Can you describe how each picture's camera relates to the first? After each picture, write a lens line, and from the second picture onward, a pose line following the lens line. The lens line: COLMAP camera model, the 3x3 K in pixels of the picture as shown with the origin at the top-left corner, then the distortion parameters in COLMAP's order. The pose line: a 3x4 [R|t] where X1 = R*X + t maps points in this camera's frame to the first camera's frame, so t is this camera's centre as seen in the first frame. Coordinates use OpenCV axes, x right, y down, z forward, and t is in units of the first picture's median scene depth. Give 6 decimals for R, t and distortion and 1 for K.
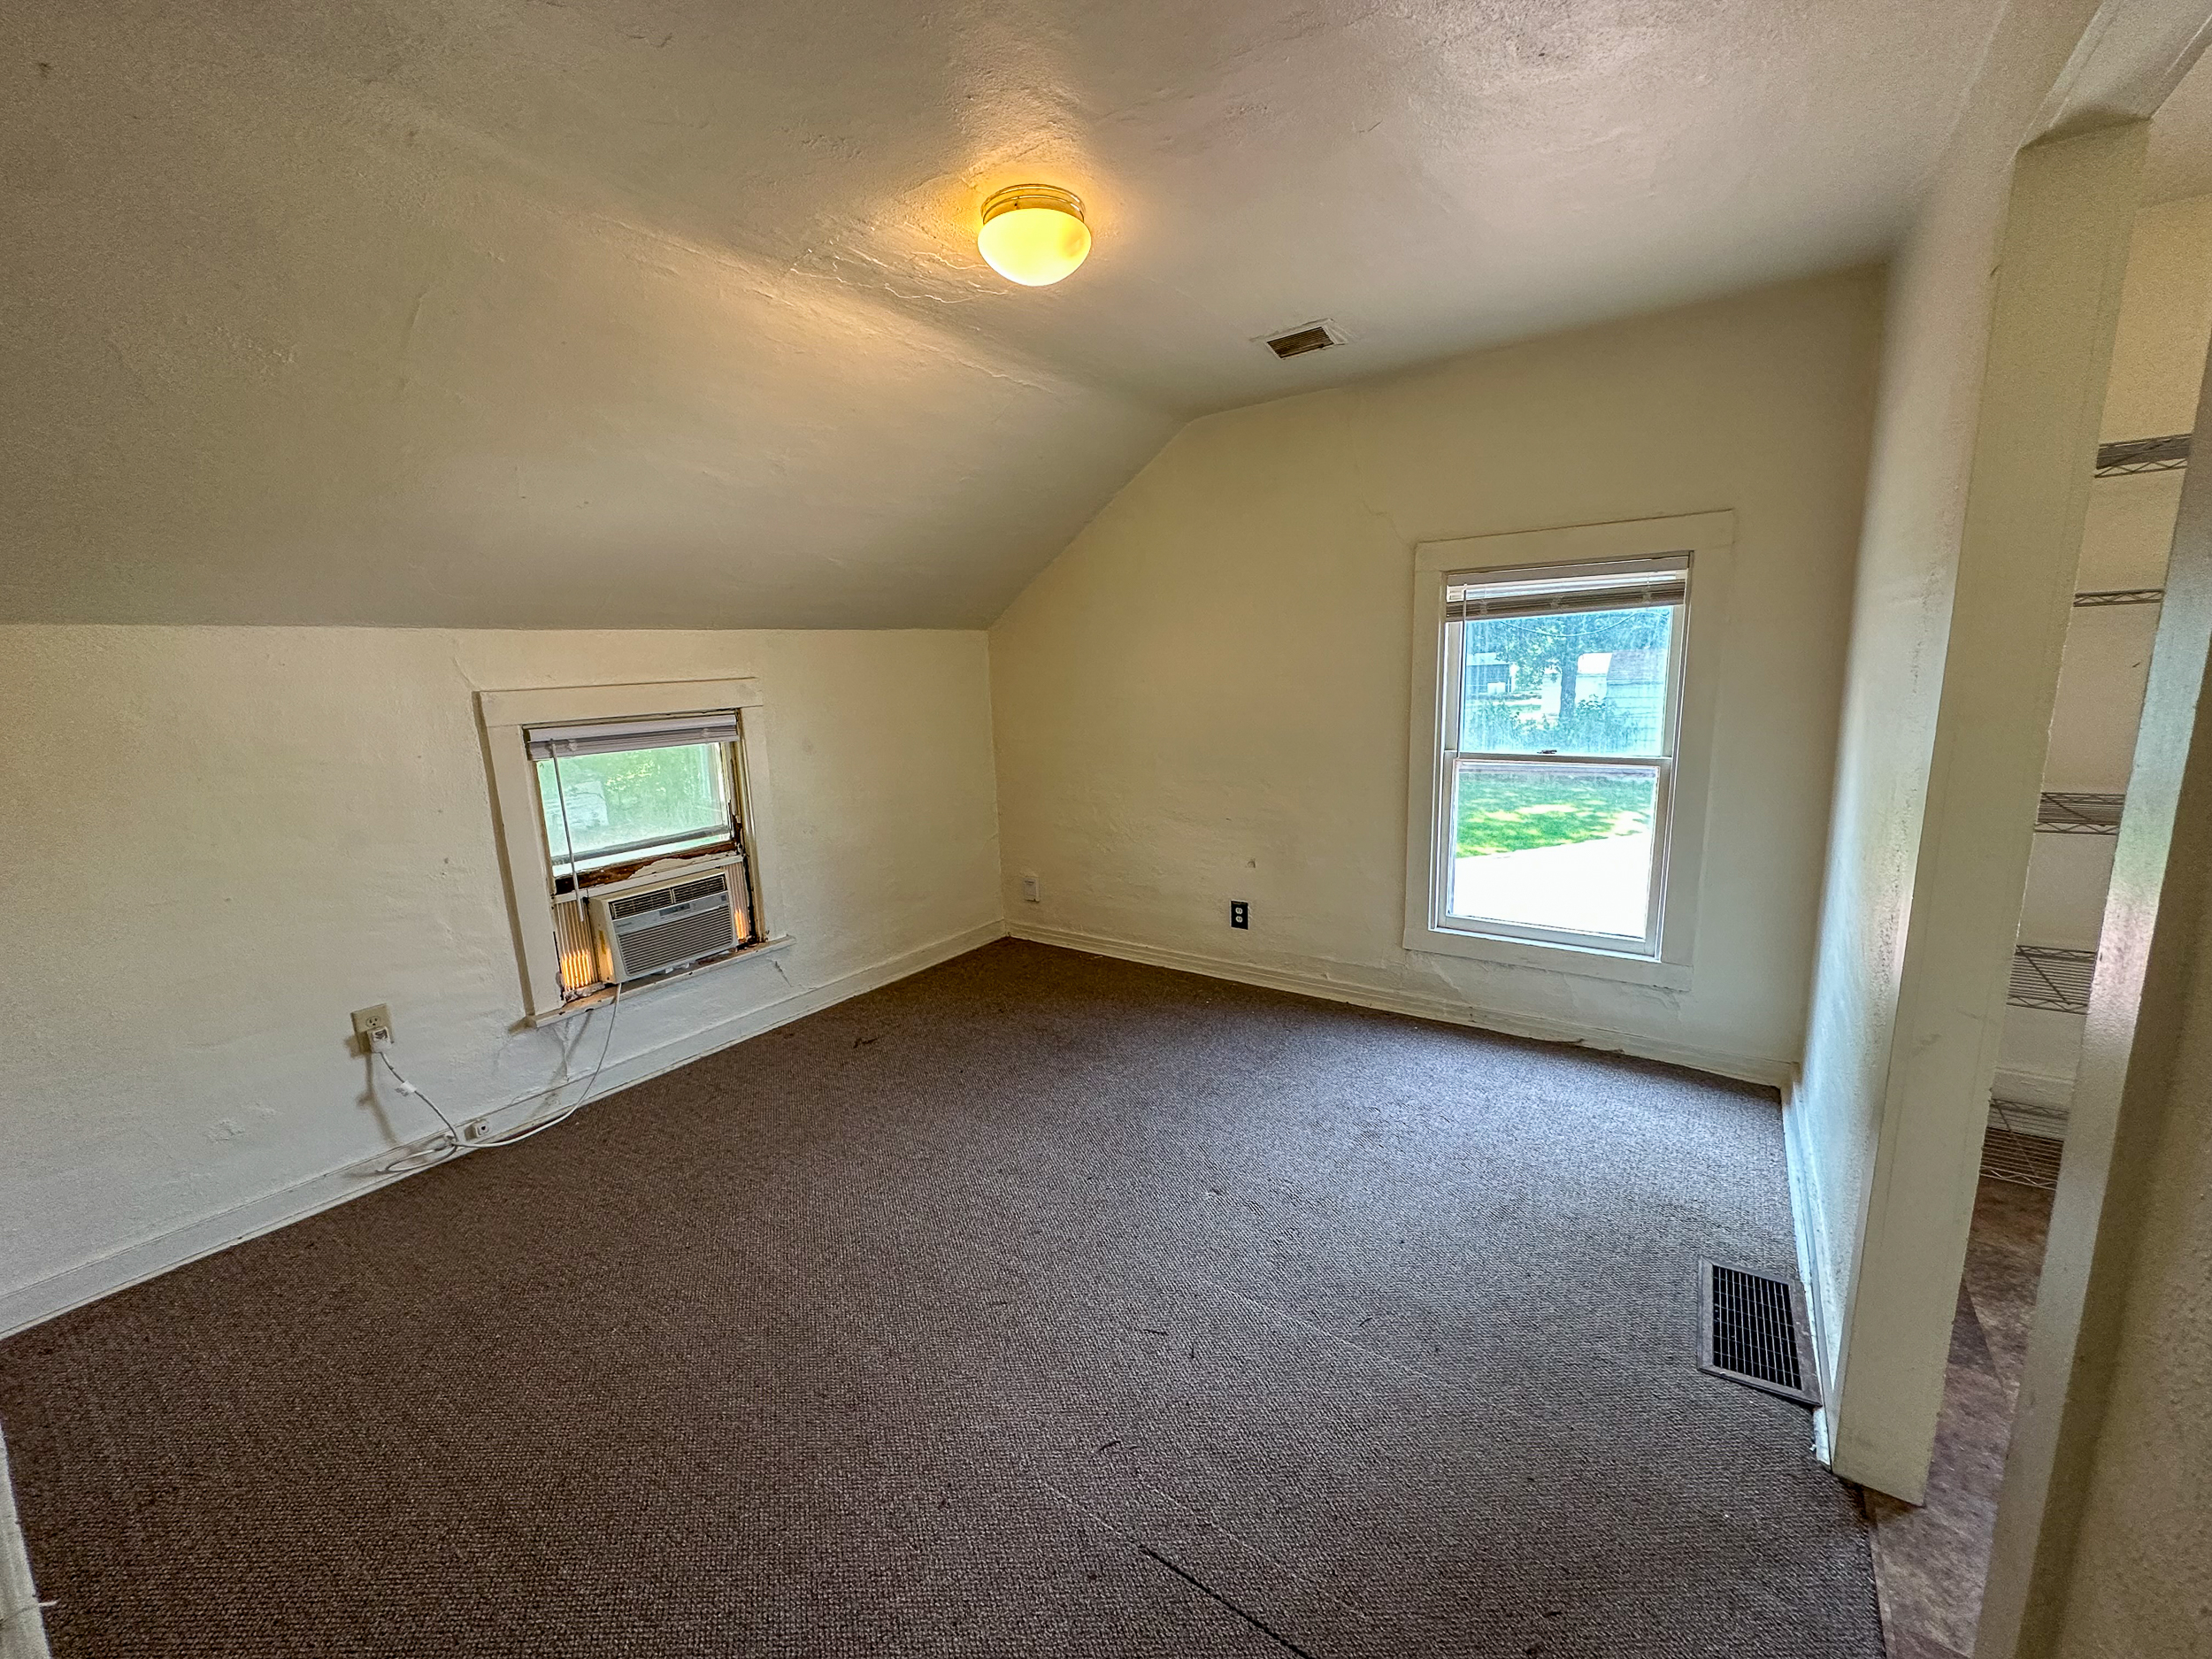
lens RADIAL K [[880.8, 0, 1106.0], [0, 880.8, 829.5], [0, 0, 1]] dist [-0.001434, 0.000574]
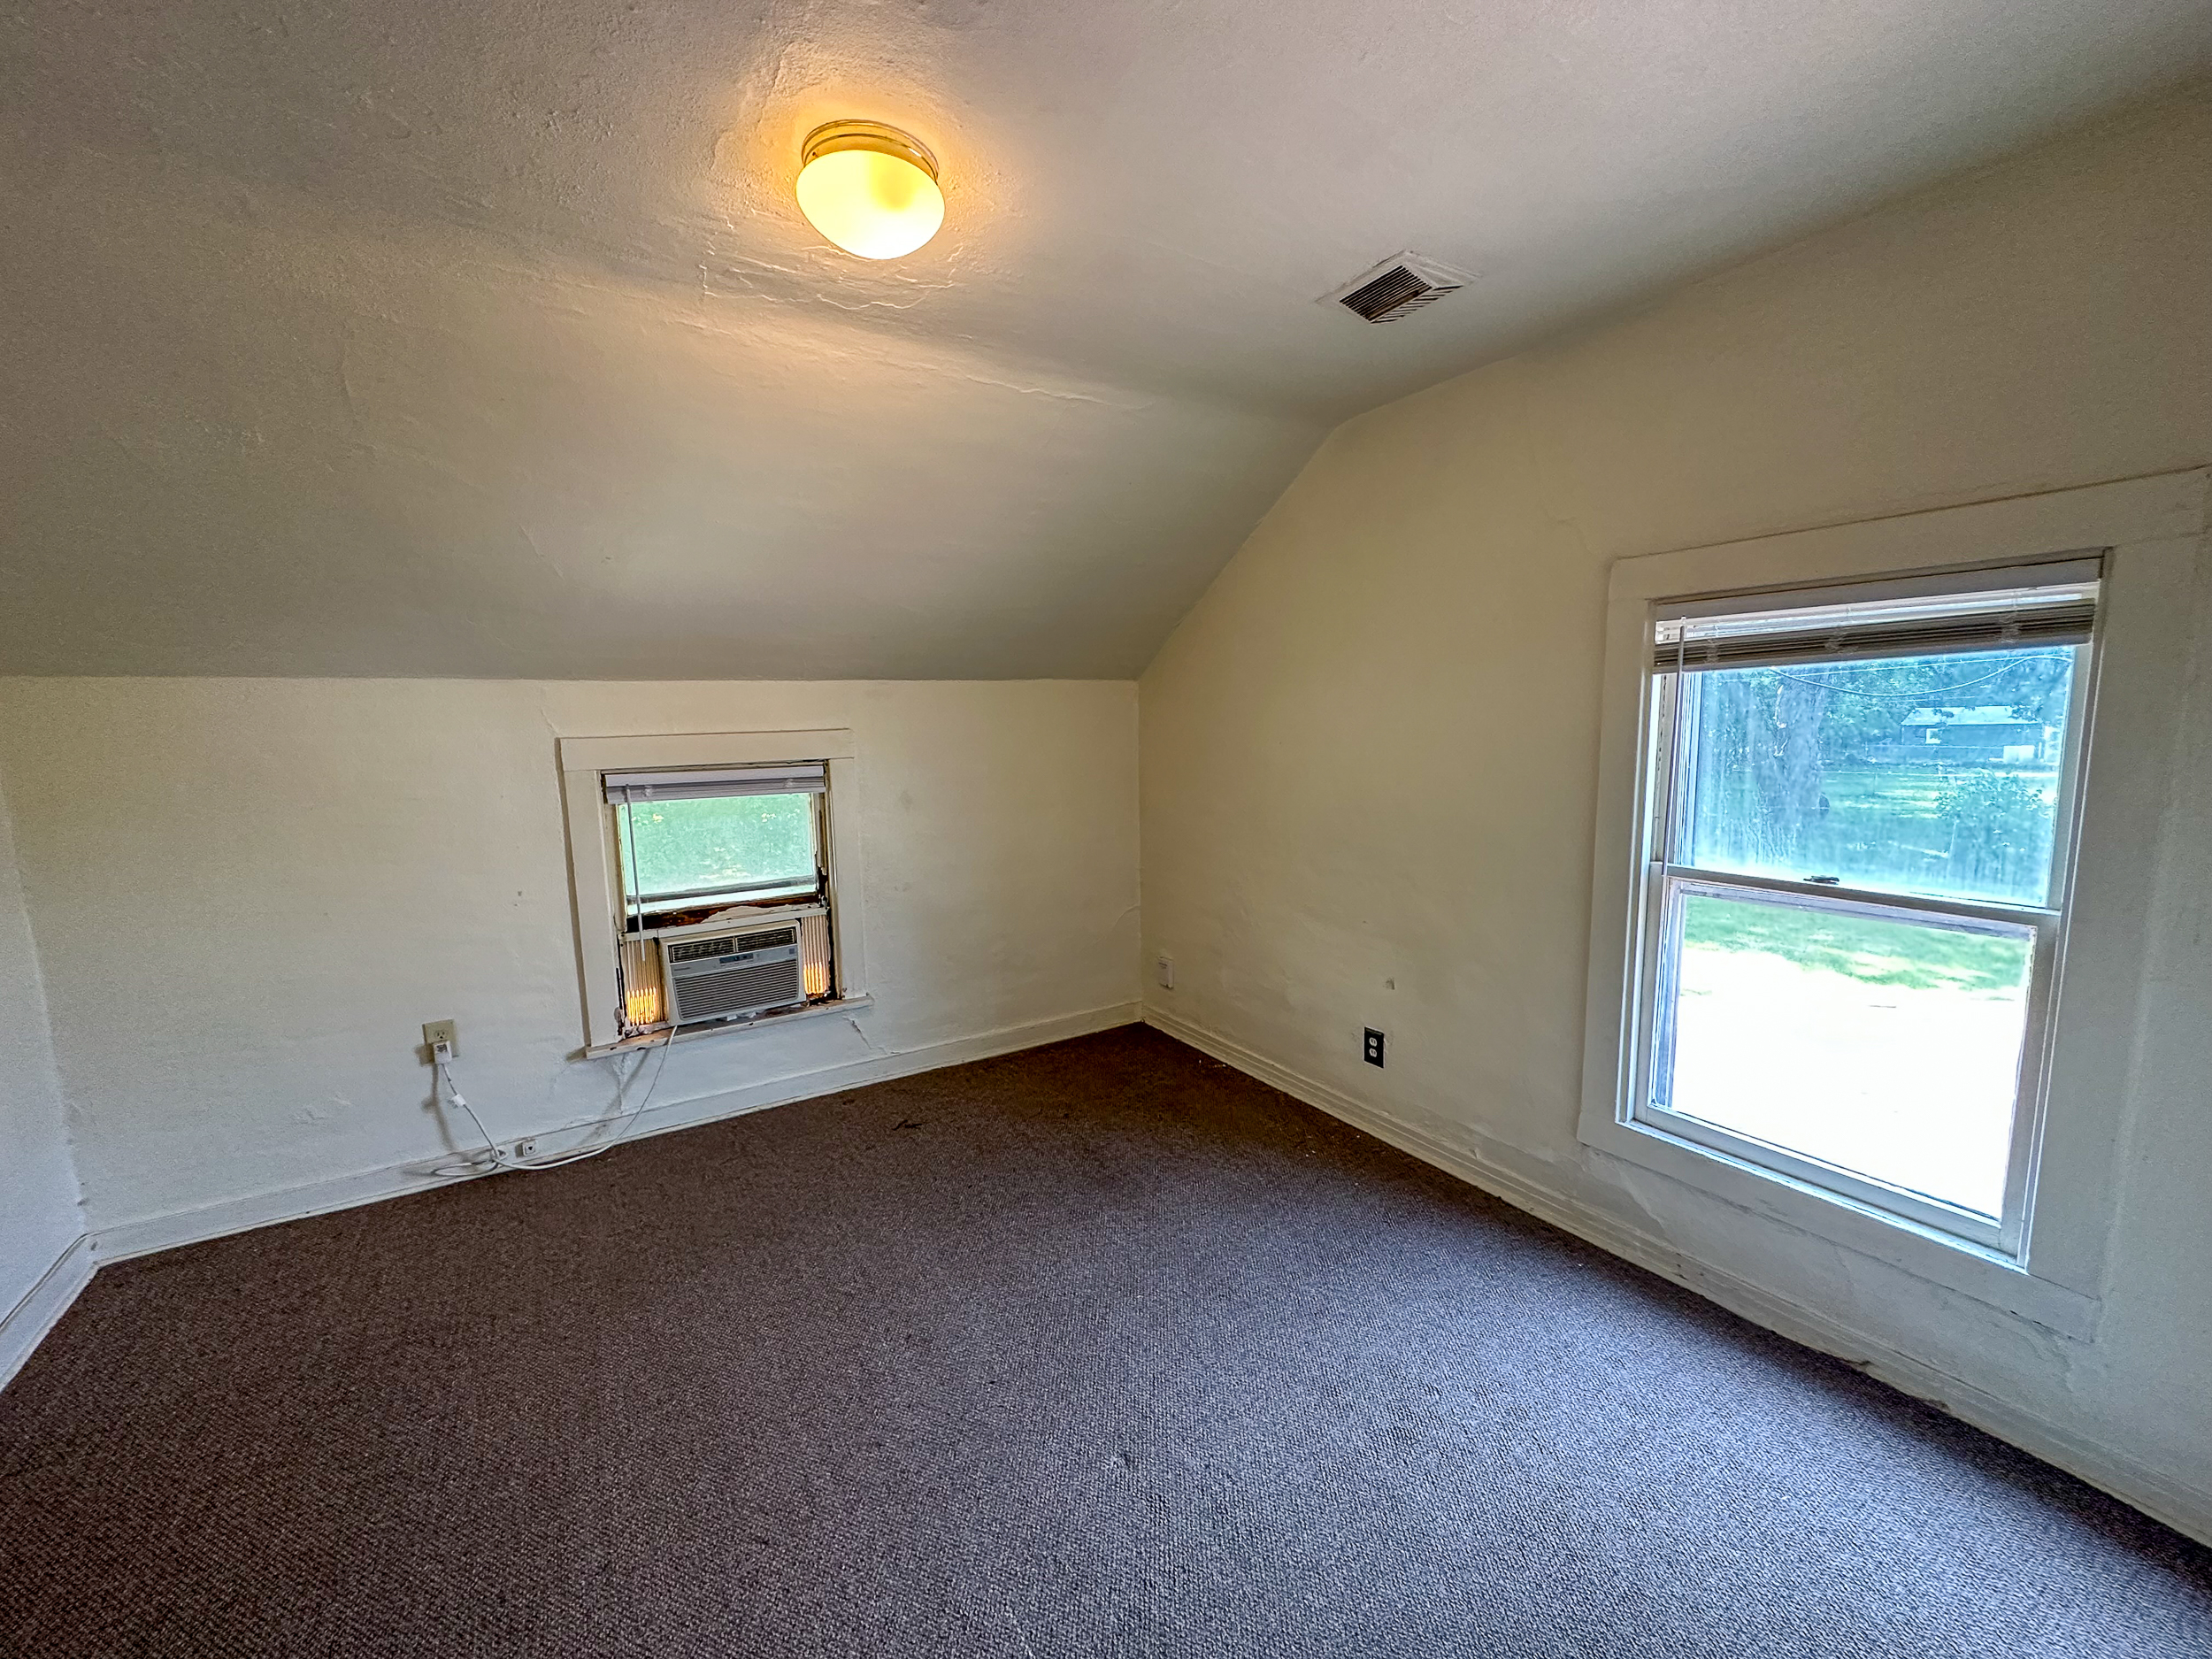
lens RADIAL K [[880.8, 0, 1106.0], [0, 880.8, 829.5], [0, 0, 1]] dist [-0.001434, 0.000574]
pose [[0.921879, 0.068046, -0.381457, 0.270212], [-0.087246, 0.995632, -0.033243, -0.058636], [0.377528, 0.063927, 0.923789, 0.230719]]
